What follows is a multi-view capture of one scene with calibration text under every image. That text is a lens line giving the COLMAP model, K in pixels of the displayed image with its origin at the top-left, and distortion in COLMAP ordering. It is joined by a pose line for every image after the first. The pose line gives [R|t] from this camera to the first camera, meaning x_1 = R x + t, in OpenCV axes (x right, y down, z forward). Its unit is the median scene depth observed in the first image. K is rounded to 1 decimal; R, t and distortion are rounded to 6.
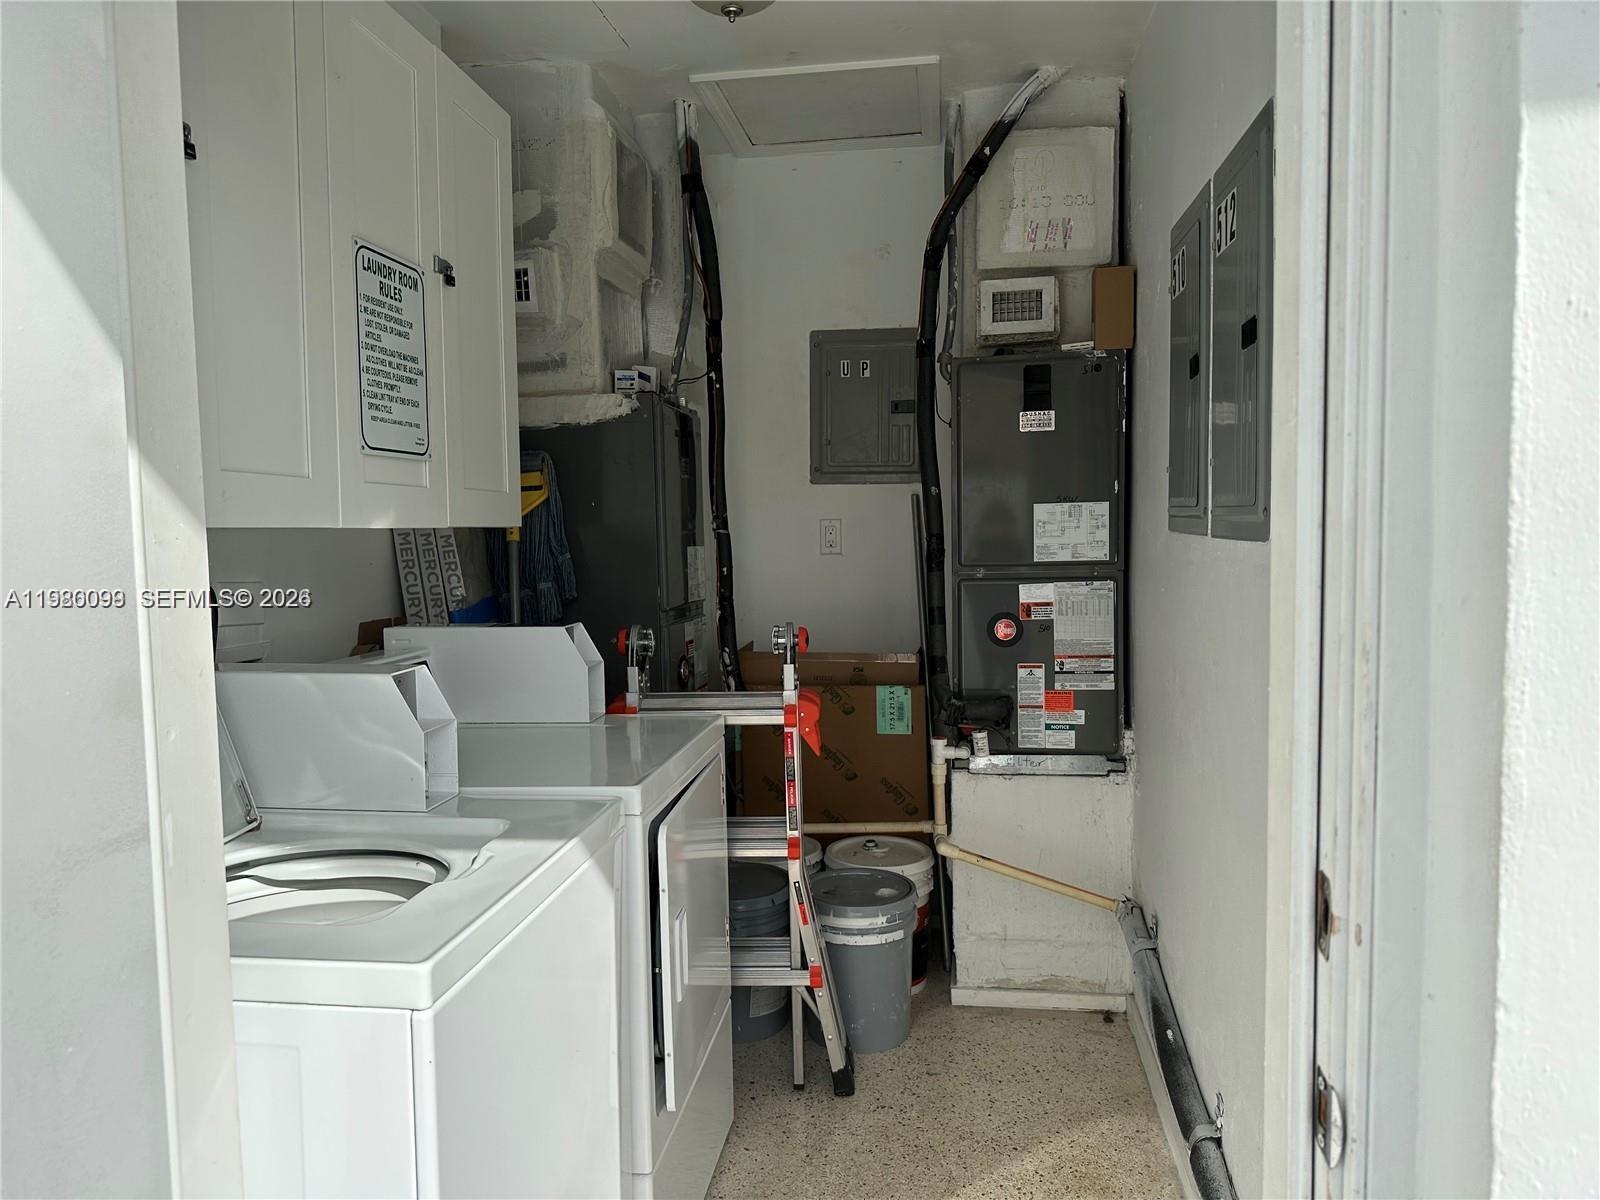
lens RADIAL K [[1113.1, 0, 800.7], [0, 1113.1, 605.9], [0, 0, 1]] dist [0.191318, -0.418543]
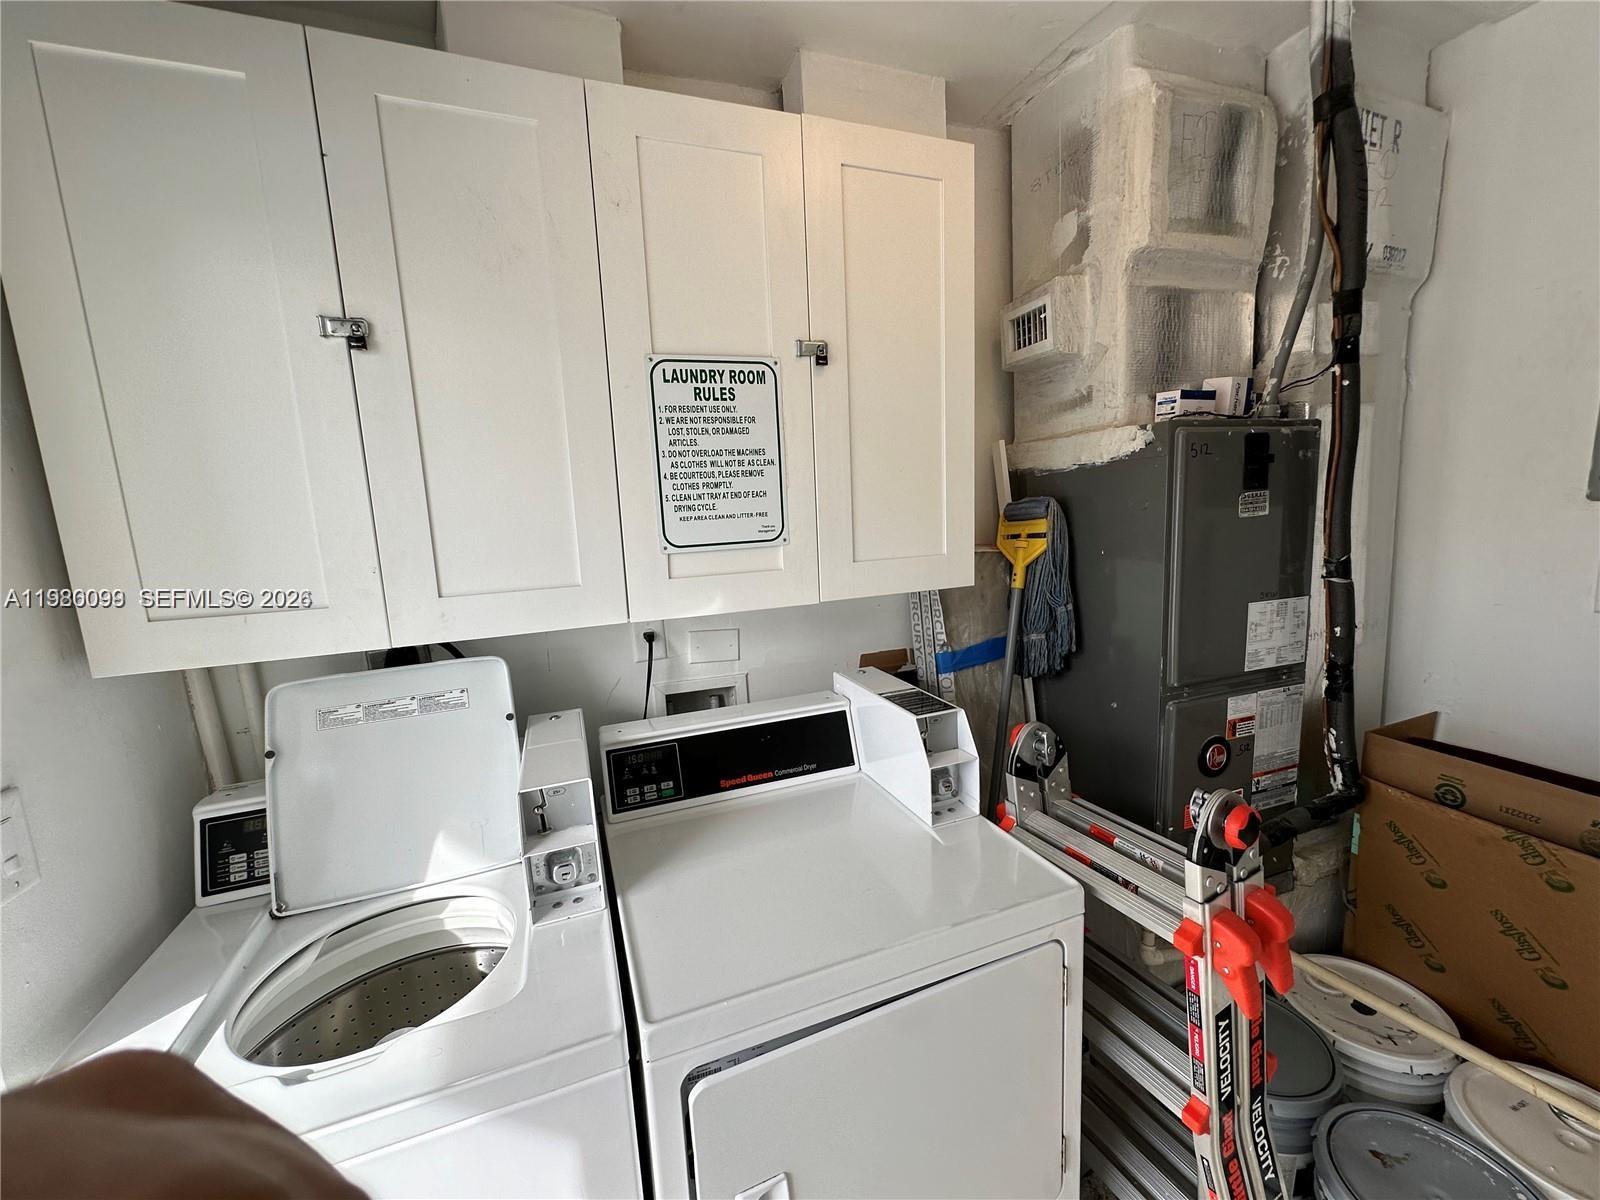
lens RADIAL K [[641.0, 0, 800.0], [0, 641.0, 600.0], [0, 0, 1]] dist [-0.002143, 0.000230]
pose [[0.474184, 0.123452, -0.871728, 0.155813], [-0.021011, 0.991425, 0.128974, -0.117007], [0.880175, -0.042842, 0.472712, 0.553707]]
